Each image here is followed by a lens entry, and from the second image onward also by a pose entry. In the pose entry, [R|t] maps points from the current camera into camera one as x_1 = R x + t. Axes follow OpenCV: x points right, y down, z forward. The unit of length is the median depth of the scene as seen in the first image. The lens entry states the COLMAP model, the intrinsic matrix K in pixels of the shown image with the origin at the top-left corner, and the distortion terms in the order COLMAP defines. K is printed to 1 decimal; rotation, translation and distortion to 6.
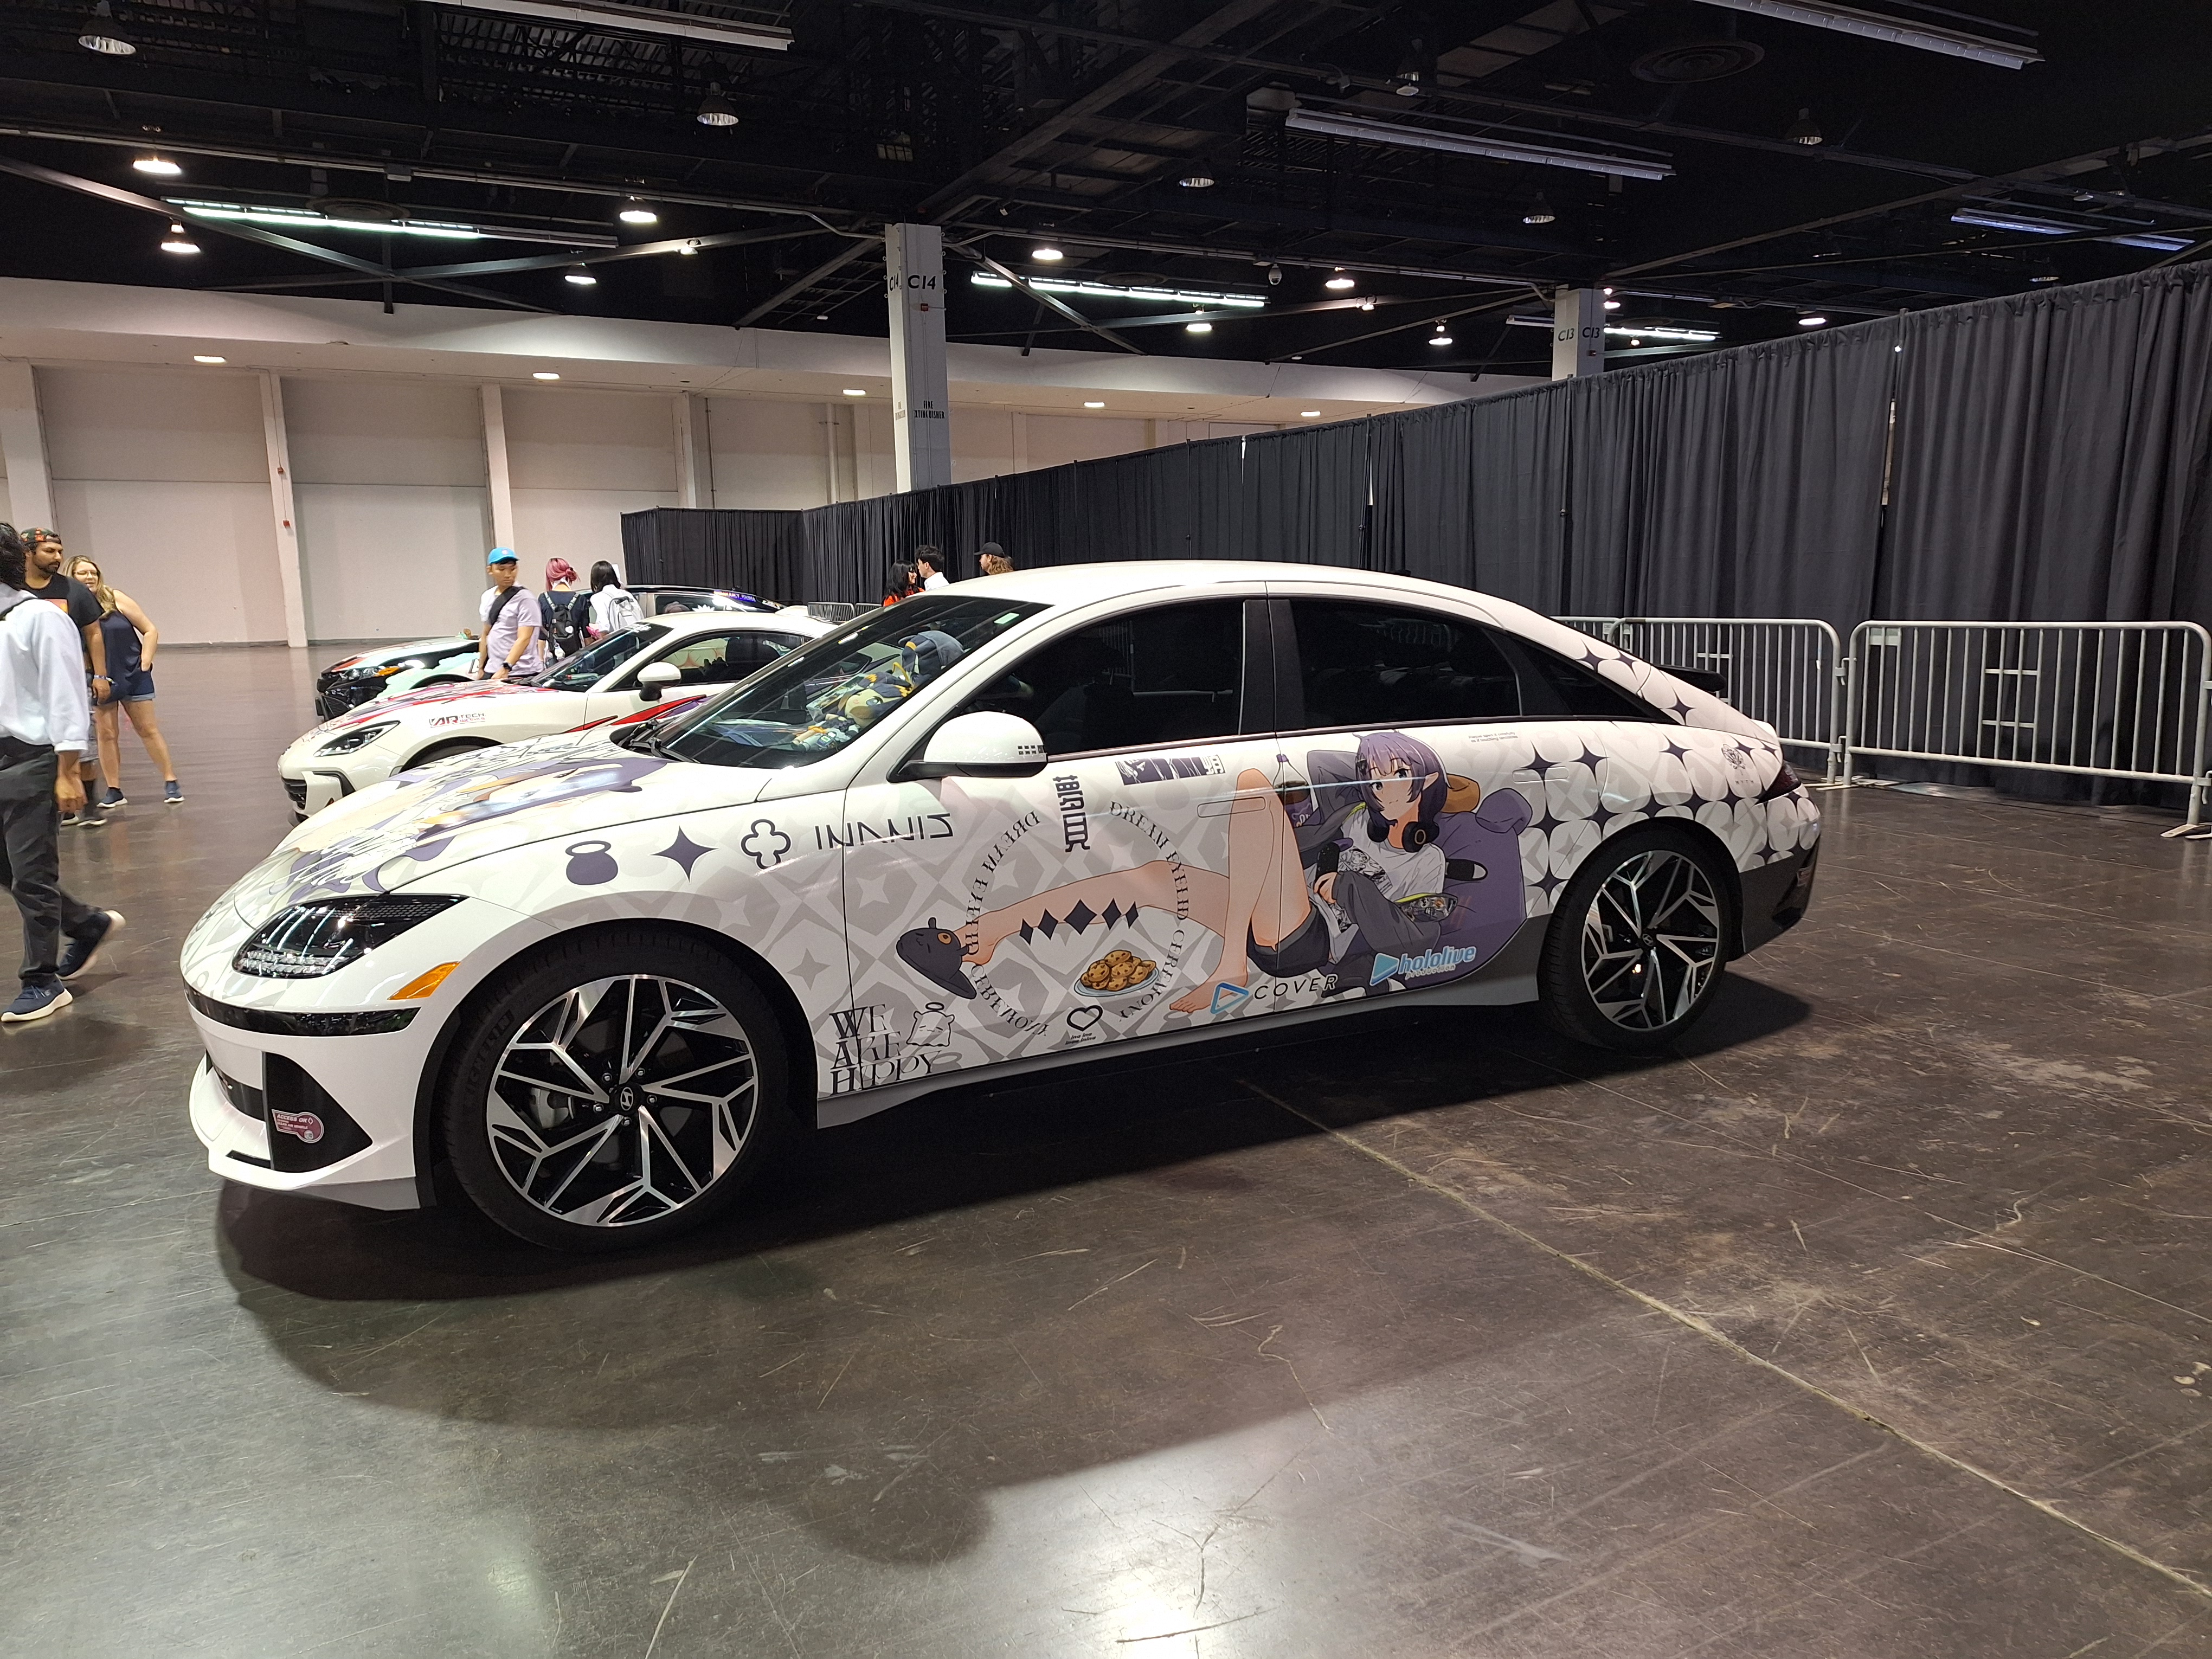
lens RADIAL K [[1582.2, 0, 1110.0], [0, 1582.2, 836.9], [0, 0, 1]] dist [0.004435, 0.003944]
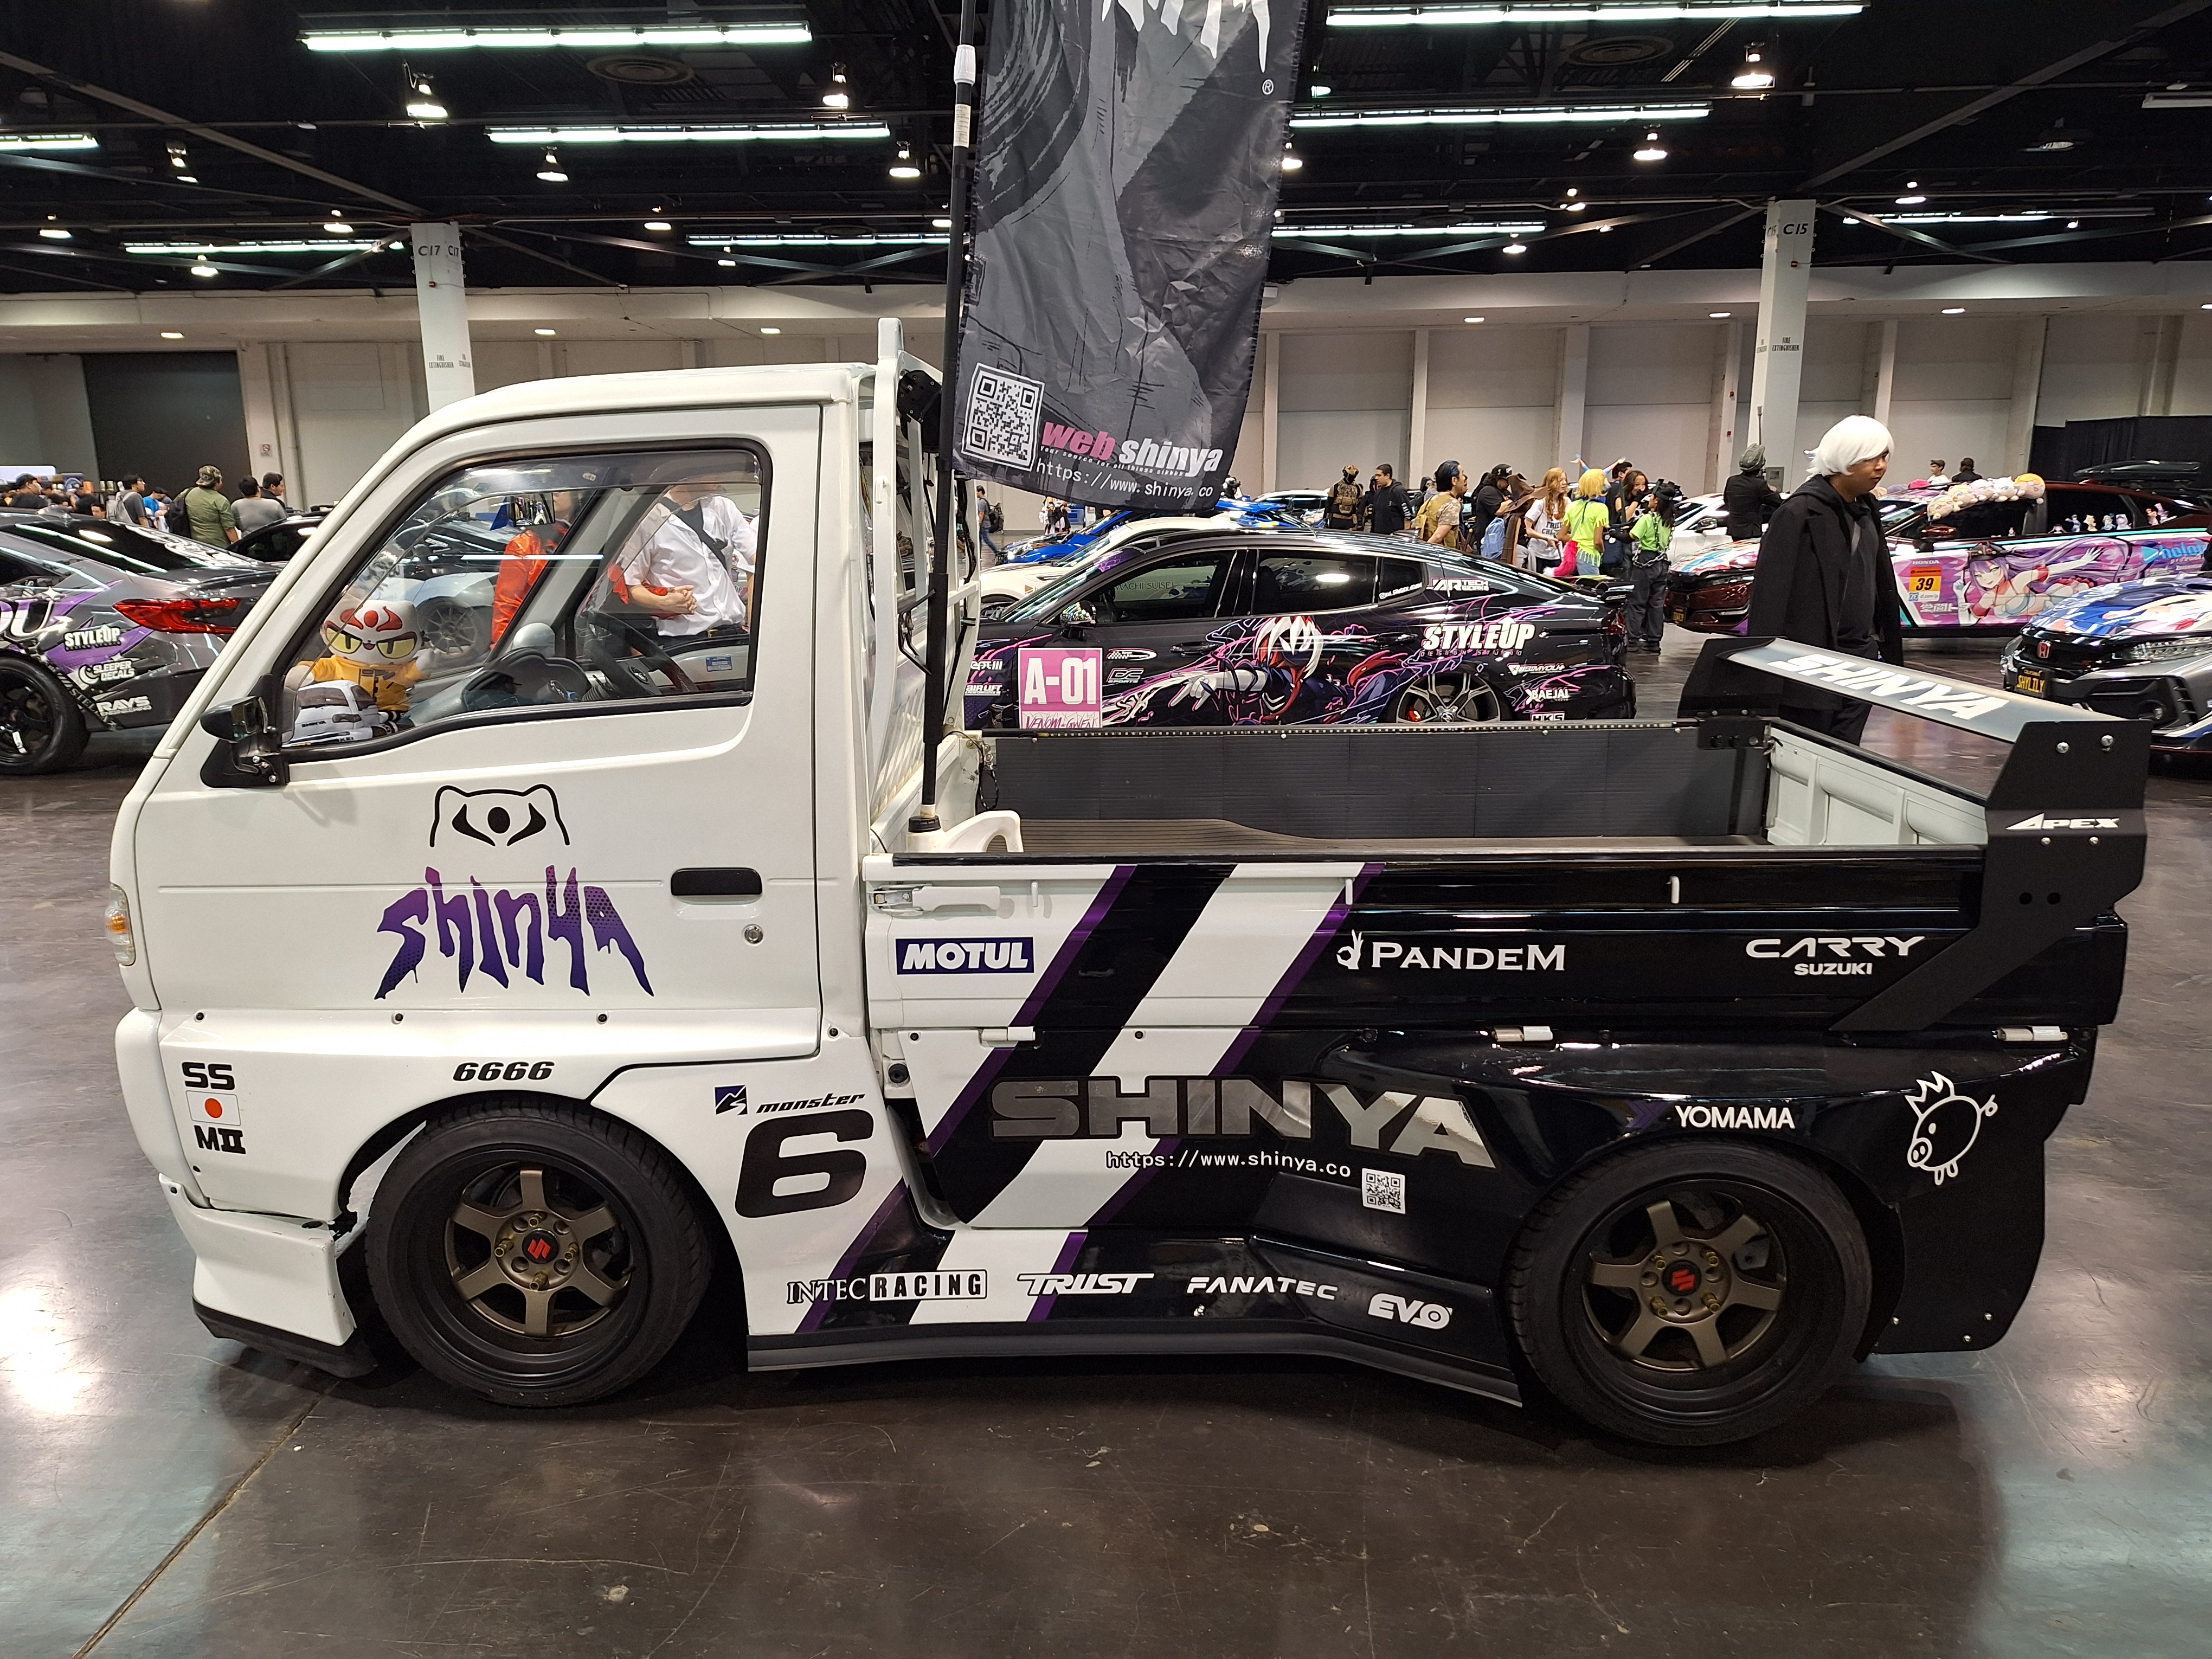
lens RADIAL K [[1582.2, 0, 1099.2], [0, 1582.2, 836.5], [0, 0, 1]] dist [0.004435, 0.003944]
pose [[0.876363, 0.115597, -0.467574, 0.033331], [-0.080856, 0.992304, 0.093779, 0.037095], [0.474816, -0.044378, 0.878966, -0.322789]]
